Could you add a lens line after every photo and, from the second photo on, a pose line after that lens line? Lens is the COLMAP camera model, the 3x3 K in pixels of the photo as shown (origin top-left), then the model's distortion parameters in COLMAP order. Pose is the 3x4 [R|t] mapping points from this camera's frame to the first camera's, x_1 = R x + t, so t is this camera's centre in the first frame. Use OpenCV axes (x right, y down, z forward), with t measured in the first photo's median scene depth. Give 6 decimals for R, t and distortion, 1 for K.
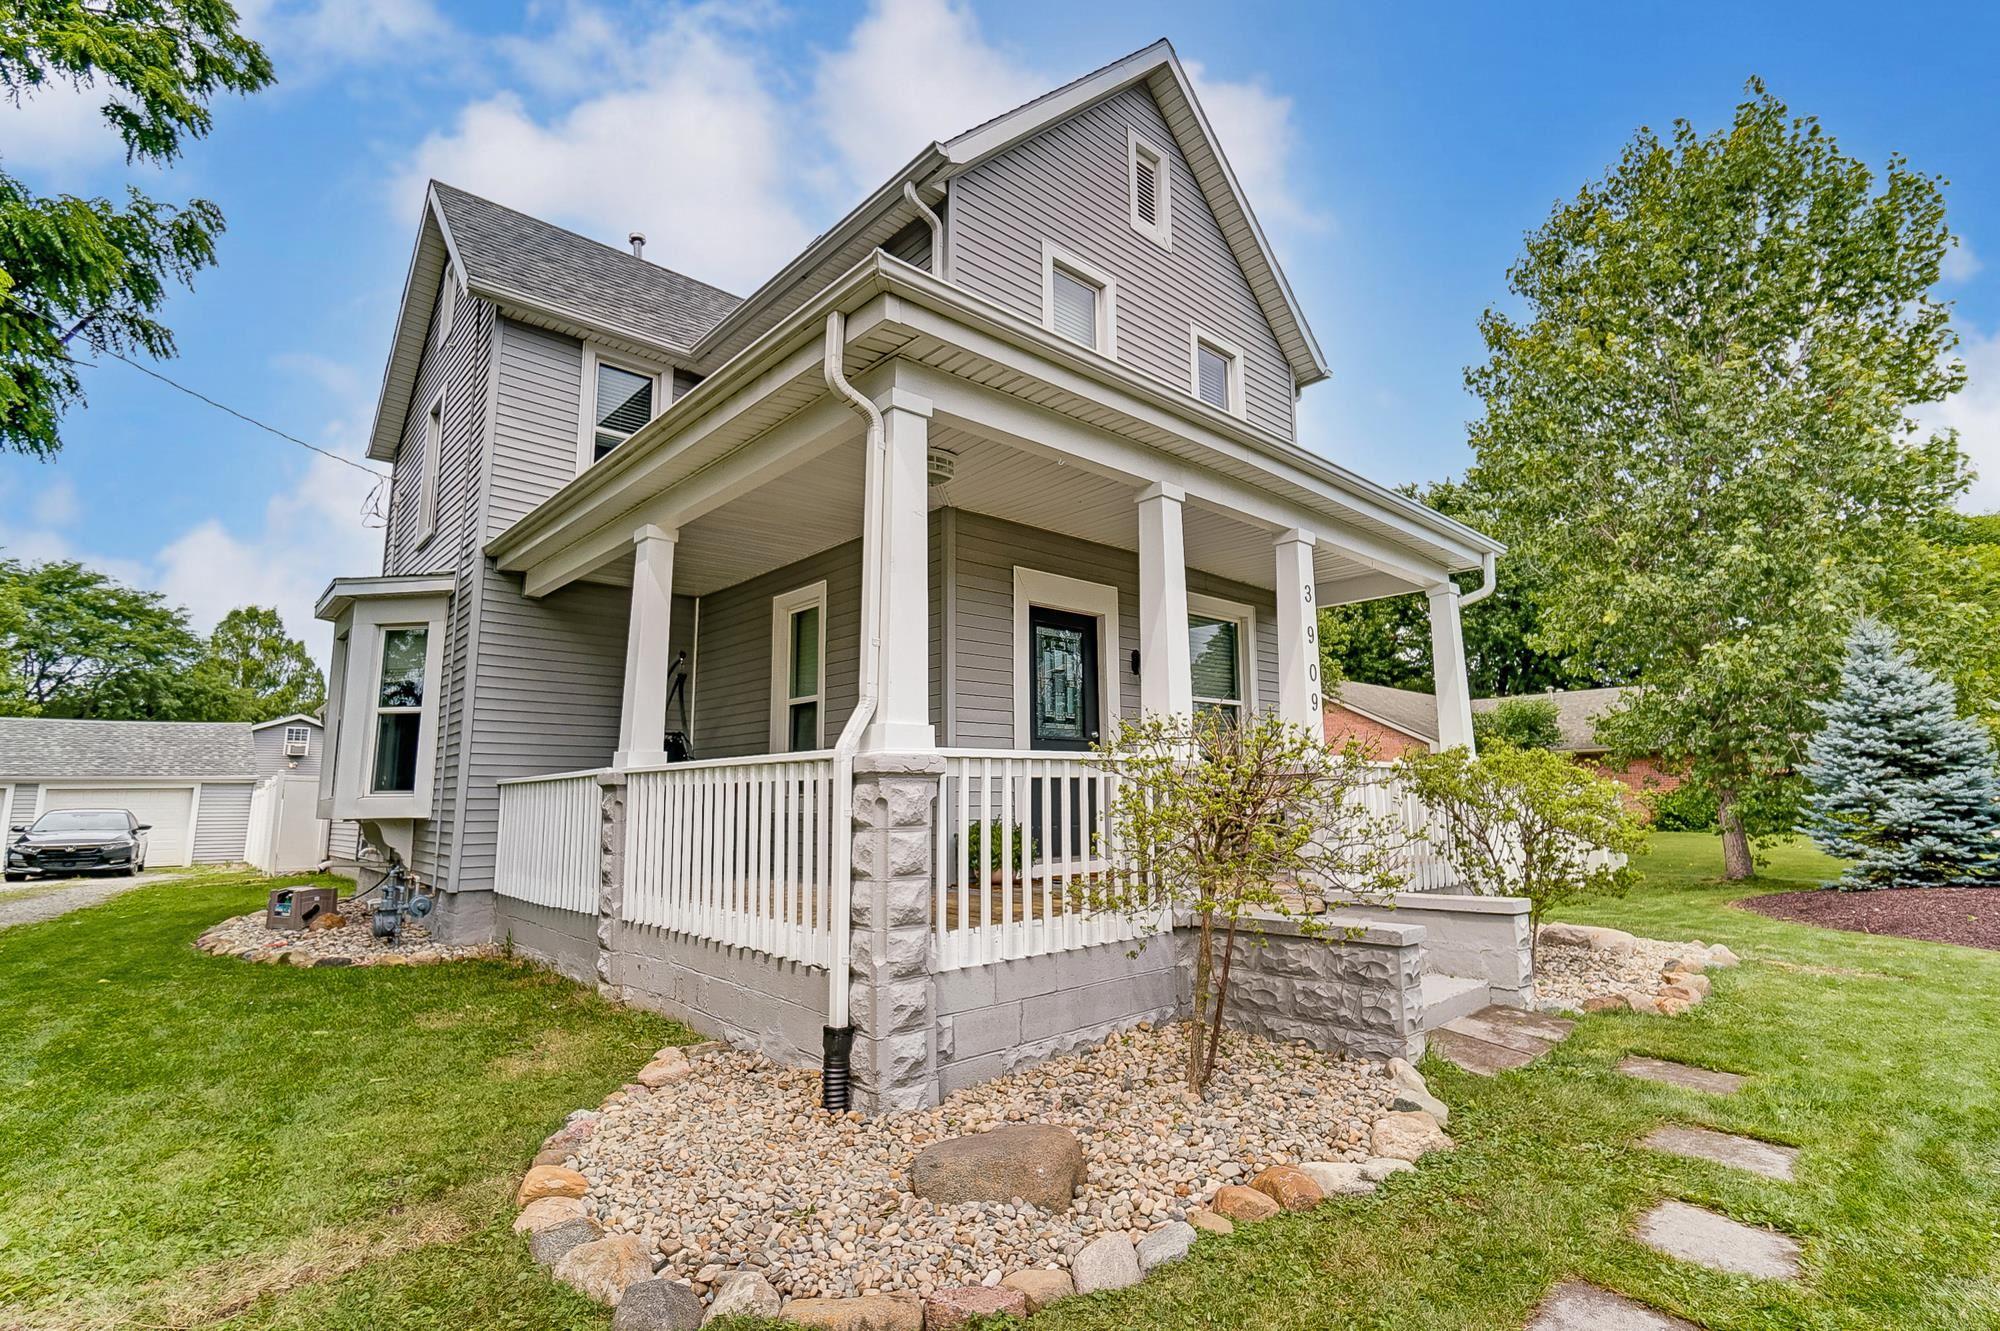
lens RADIAL K [[936.1, 0, 1000.0], [0, 936.1, 665.5], [0, 0, 1]] dist [0.000824, -0.000407]
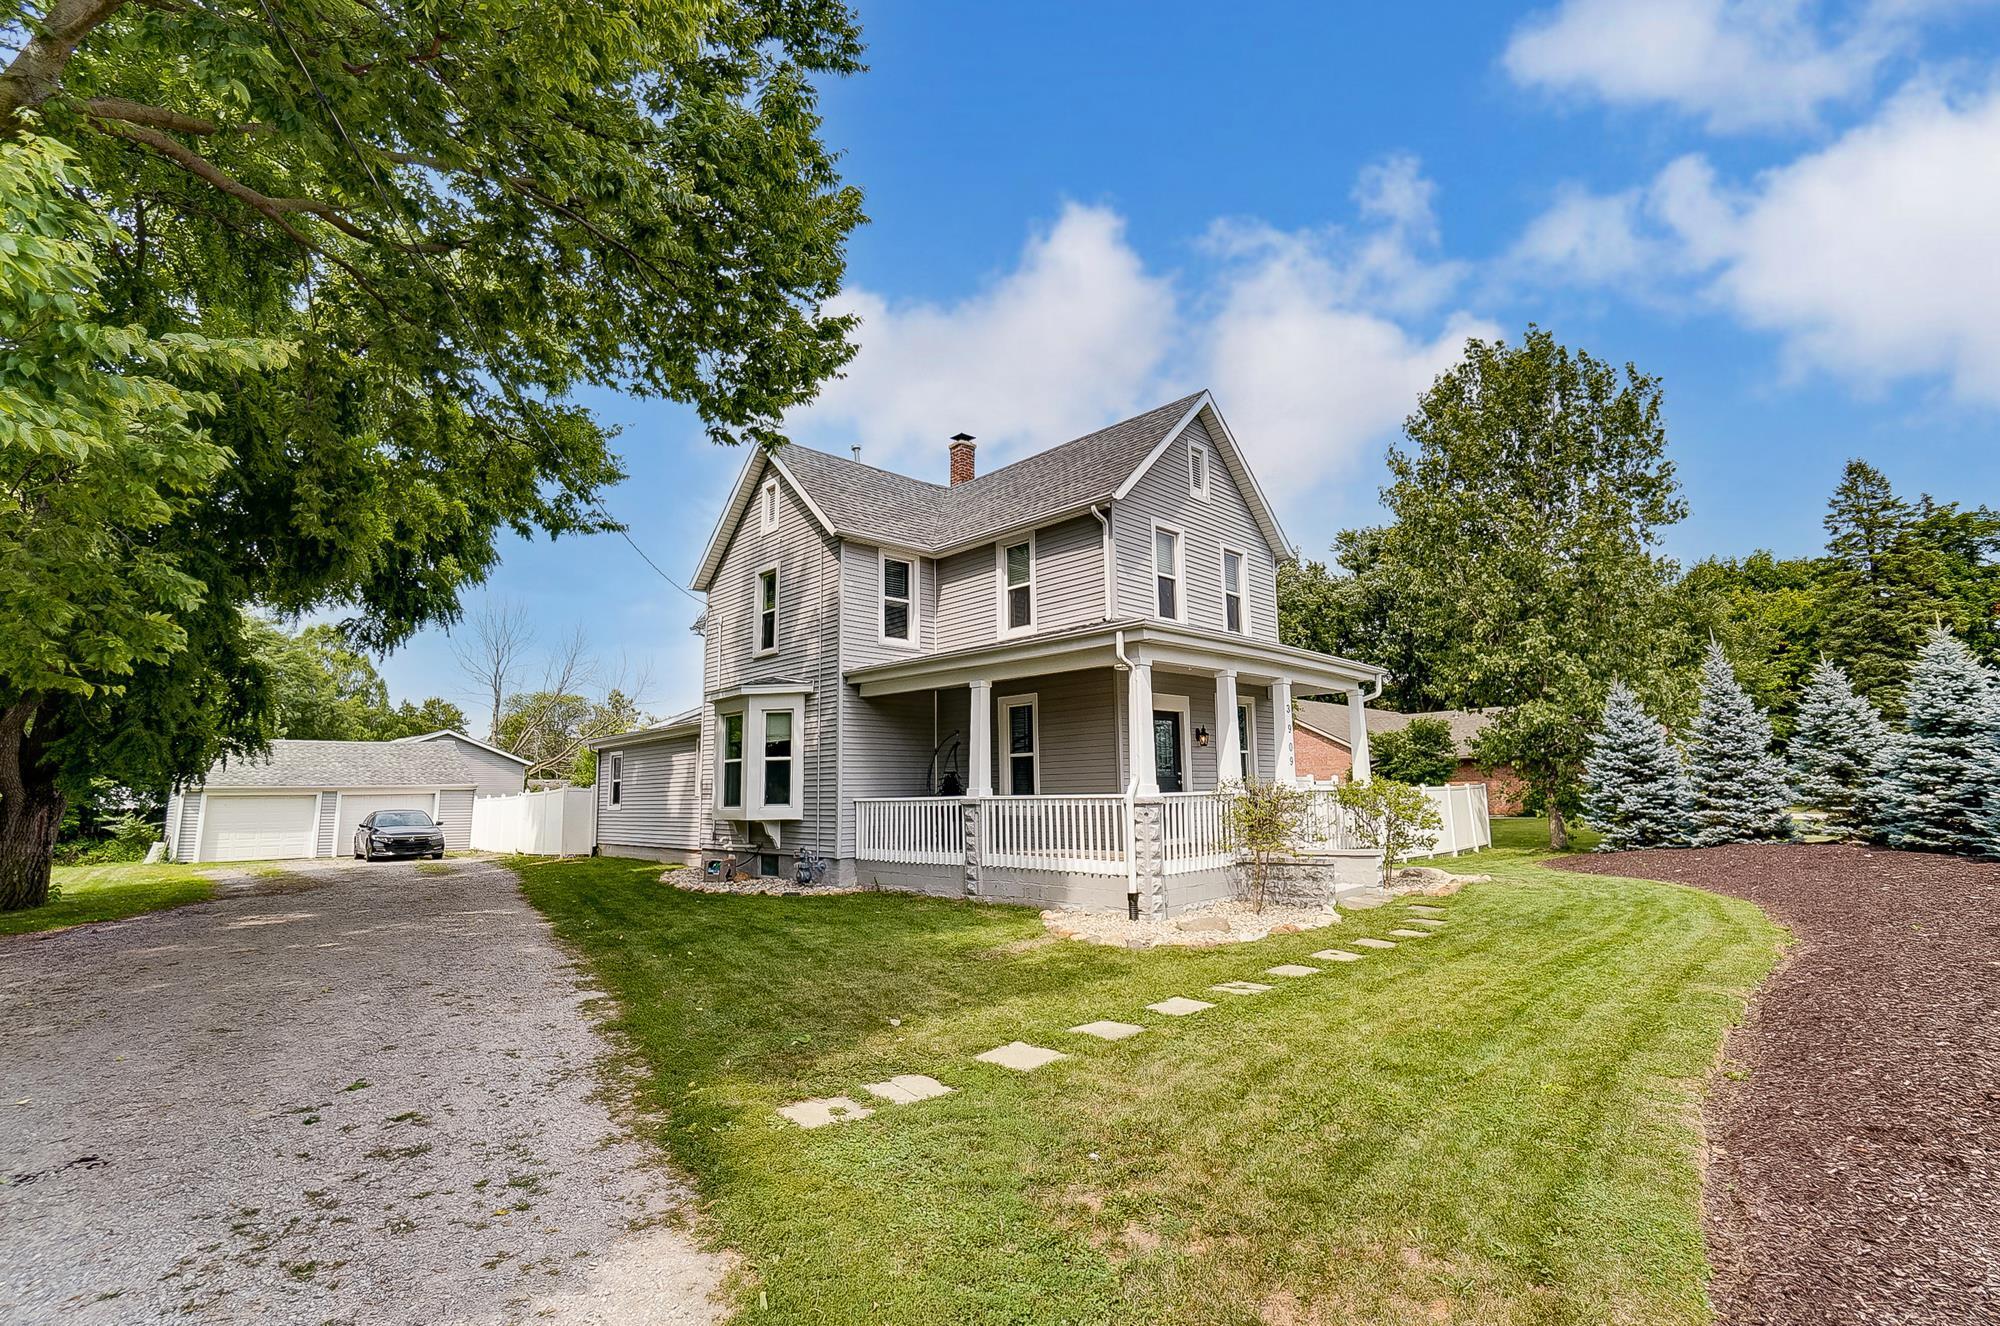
lens RADIAL K [[876.0, 0, 996.6], [0, 876.0, 697.2], [0, 0, 1]] dist [-0.031203, 0.000102]
pose [[0.999547, -0.005030, 0.029666, -0.275475], [0.004044, 0.999440, 0.033202, -0.123541], [-0.029817, -0.033067, 0.999008, -0.673049]]
